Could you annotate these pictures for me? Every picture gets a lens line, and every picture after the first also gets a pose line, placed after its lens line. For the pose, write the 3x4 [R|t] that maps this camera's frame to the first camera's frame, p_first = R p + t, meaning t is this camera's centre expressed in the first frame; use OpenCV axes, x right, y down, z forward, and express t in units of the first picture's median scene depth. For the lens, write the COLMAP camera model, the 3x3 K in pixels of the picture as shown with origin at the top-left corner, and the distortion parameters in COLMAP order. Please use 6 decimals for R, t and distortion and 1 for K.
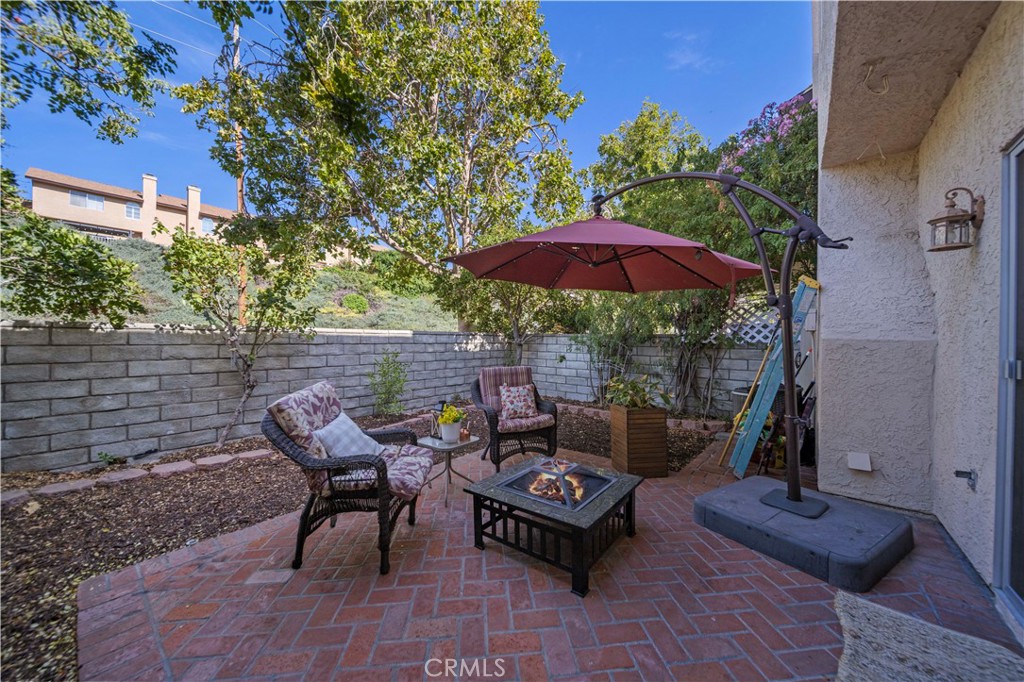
lens RADIAL K [[357.8, 0, 518.6], [0, 357.8, 343.1], [0, 0, 1]] dist [-0.005851, -0.001287]
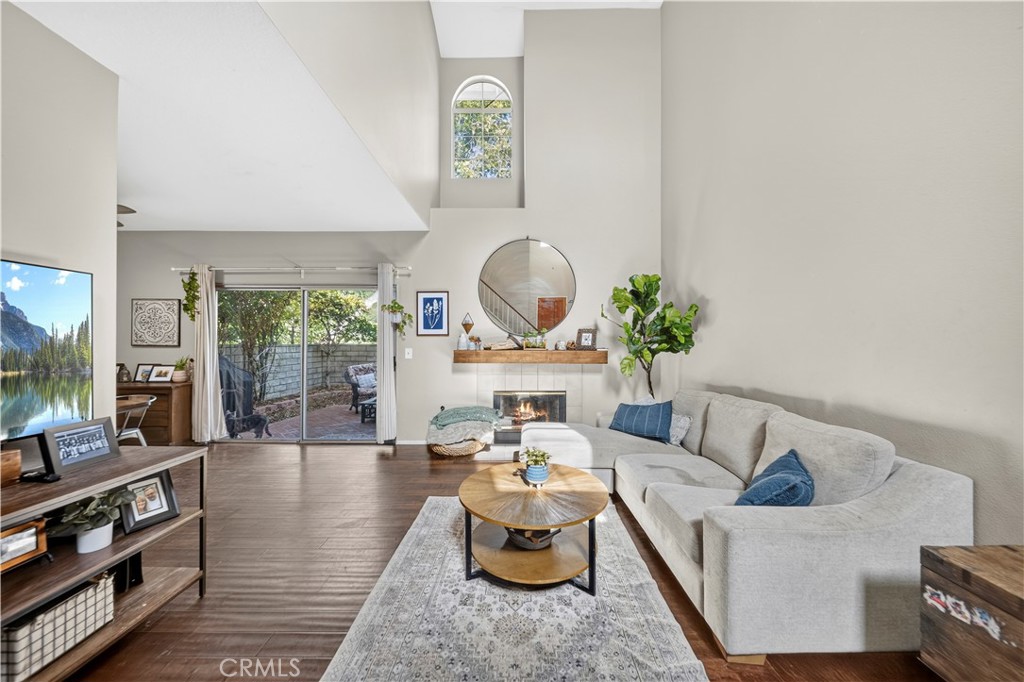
lens RADIAL K [[357.8, 0, 524.6], [0, 357.8, 340.5], [0, 0, 1]] dist [-0.005851, -0.001287]
pose [[0.631746, -0.012220, -0.775079, 1.521873], [-0.003457, 0.999821, -0.018581, -0.024928], [0.775168, 0.014418, 0.631591, 0.003246]]
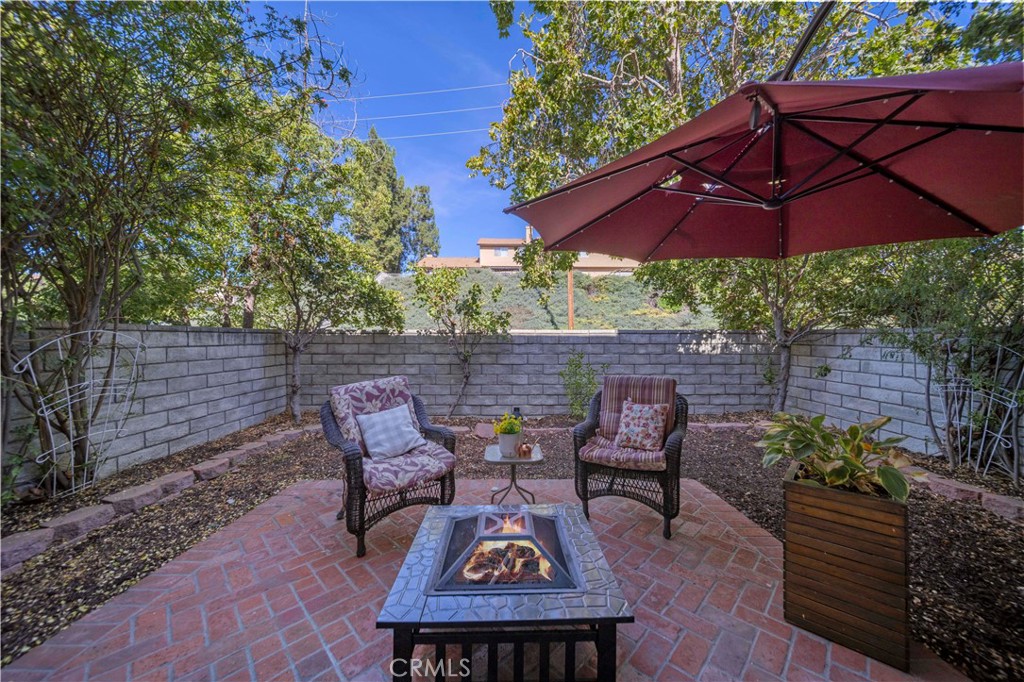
lens RADIAL K [[357.8, 0, 519.8], [0, 357.8, 342.0], [0, 0, 1]] dist [-0.005851, -0.001287]
pose [[0.633519, 0.001260, -0.773726, 0.325982], [-0.003507, 0.999993, -0.001243, -0.002061], [0.773719, 0.003501, 0.633519, 0.291245]]
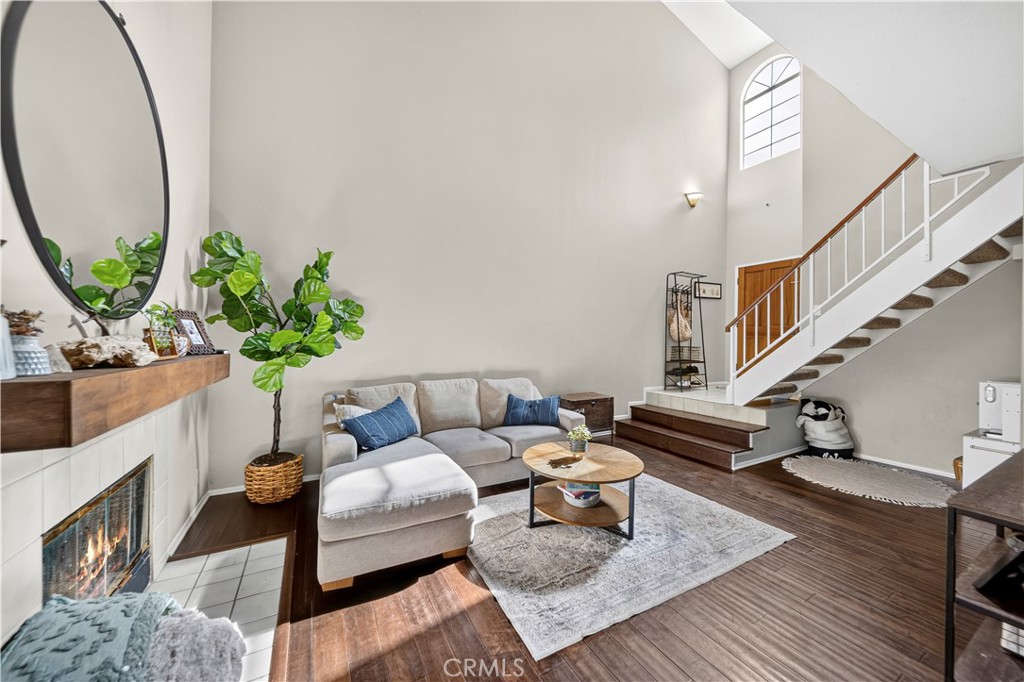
lens RADIAL K [[357.8, 0, 514.9], [0, 357.8, 343.4], [0, 0, 1]] dist [-0.005851, -0.001287]
pose [[0.387911, -0.012605, 0.921610, 0.572589], [-0.000666, 0.999902, 0.013956, -0.036617], [-0.921696, -0.006028, 0.387865, 0.188465]]
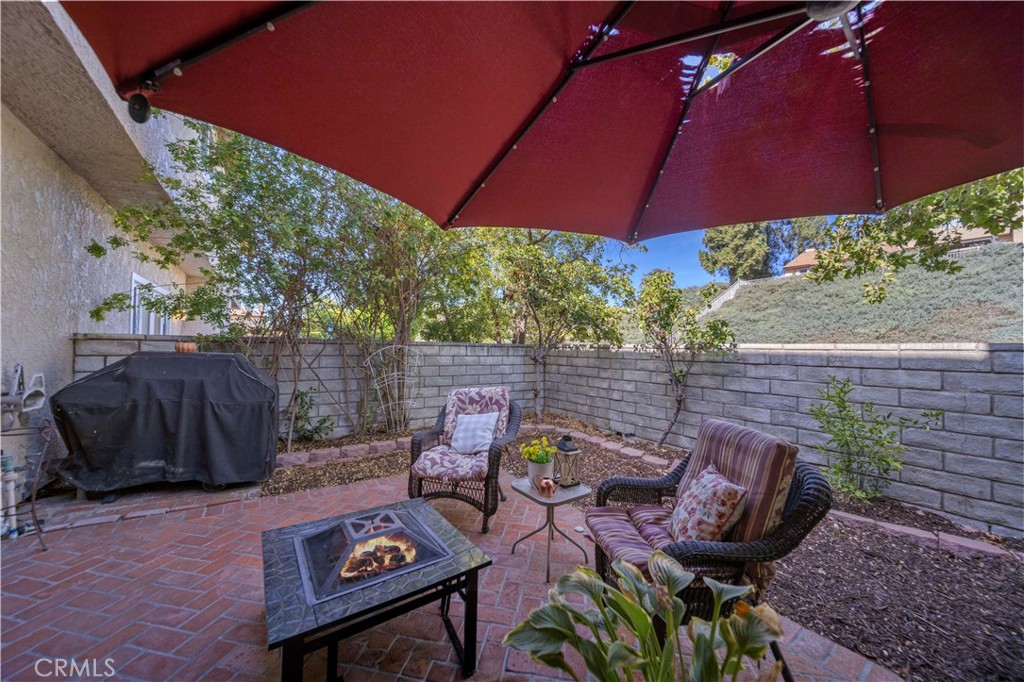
lens RADIAL K [[357.8, 0, 511.8], [0, 357.8, 340.7], [0, 0, 1]] dist [-0.005851, -0.001287]
pose [[-0.287769, -0.034859, -0.957065, 0.373091], [-0.027297, 0.999230, -0.028187, -0.012466], [0.957311, 0.018014, -0.288499, 0.729212]]
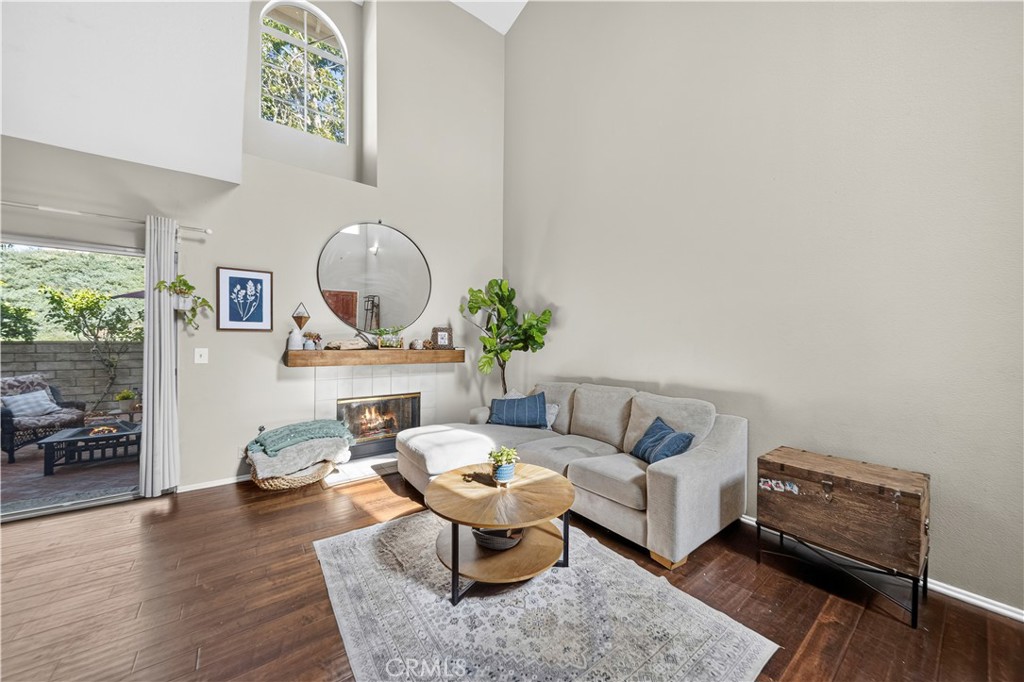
lens RADIAL K [[357.8, 0, 524.4], [0, 357.8, 344.7], [0, 0, 1]] dist [-0.005851, -0.001287]
pose [[0.973841, 0.000699, -0.227230, 1.296924], [-0.001640, 0.999991, -0.003953, -0.025848], [0.227226, 0.004222, 0.973833, -0.140154]]
